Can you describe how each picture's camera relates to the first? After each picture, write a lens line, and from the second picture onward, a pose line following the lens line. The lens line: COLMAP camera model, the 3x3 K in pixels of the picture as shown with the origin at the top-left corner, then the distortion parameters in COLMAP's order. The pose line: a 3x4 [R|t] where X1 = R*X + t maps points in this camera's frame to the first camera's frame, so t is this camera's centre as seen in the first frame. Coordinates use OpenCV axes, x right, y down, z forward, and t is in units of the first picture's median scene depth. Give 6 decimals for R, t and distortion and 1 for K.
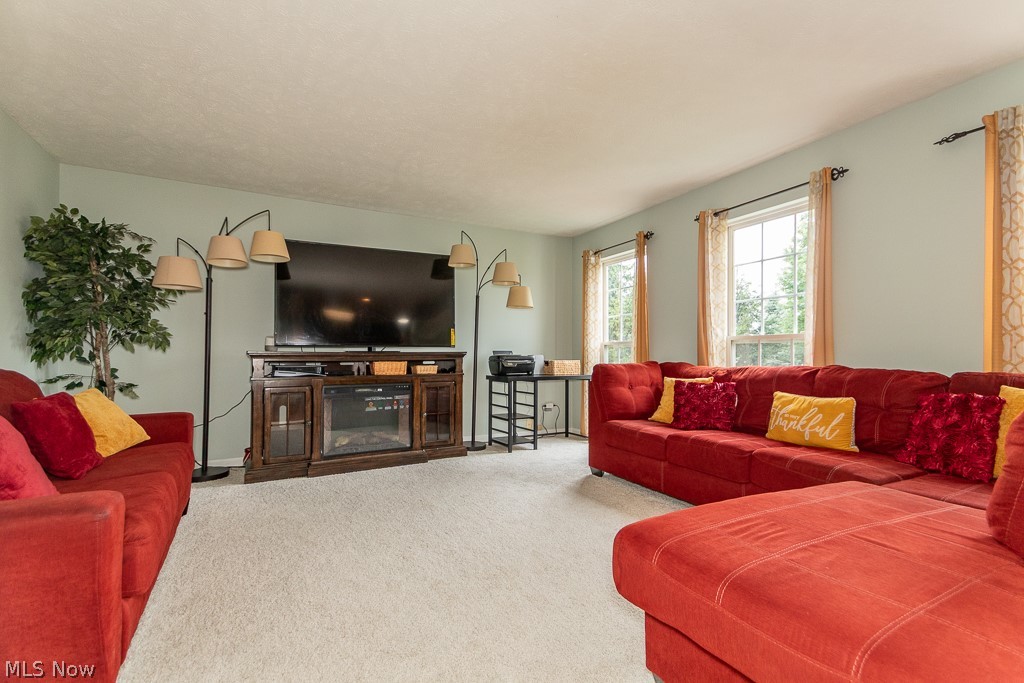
lens RADIAL K [[459.3, 0, 514.4], [0, 459.3, 353.5], [0, 0, 1]] dist [0.000177, -0.000301]
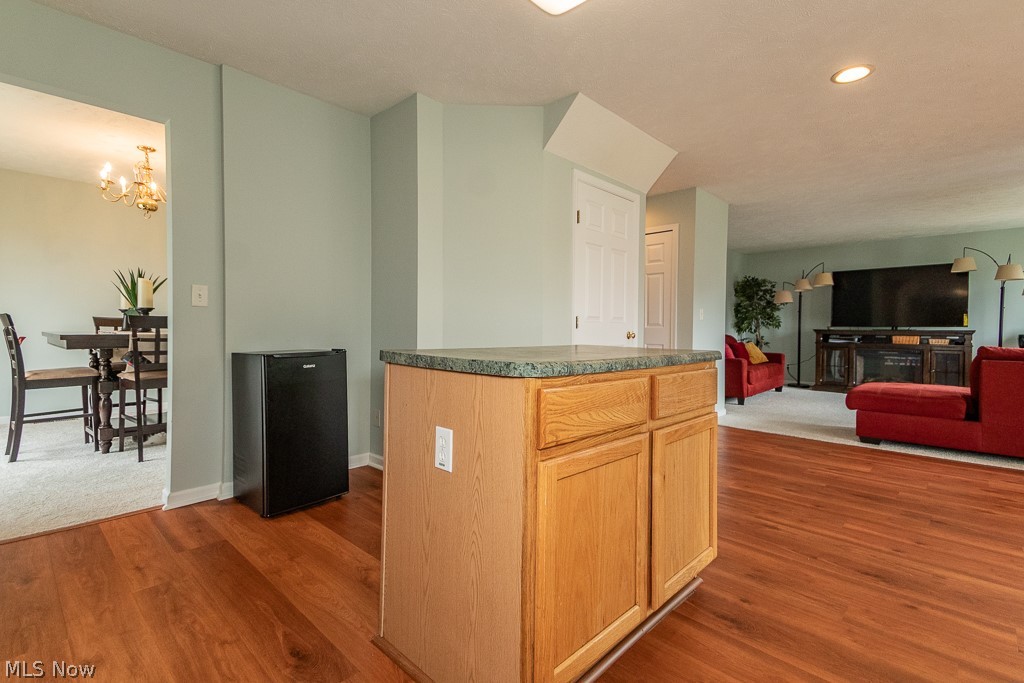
lens RADIAL K [[471.6, 0, 510.4], [0, 471.6, 338.5], [0, 0, 1]] dist [0.027172, -0.000214]
pose [[0.298783, 0.024117, -0.954016, 1.174021], [-0.007646, 0.999709, 0.022878, -0.001893], [0.954290, 0.000458, 0.298880, -1.064270]]
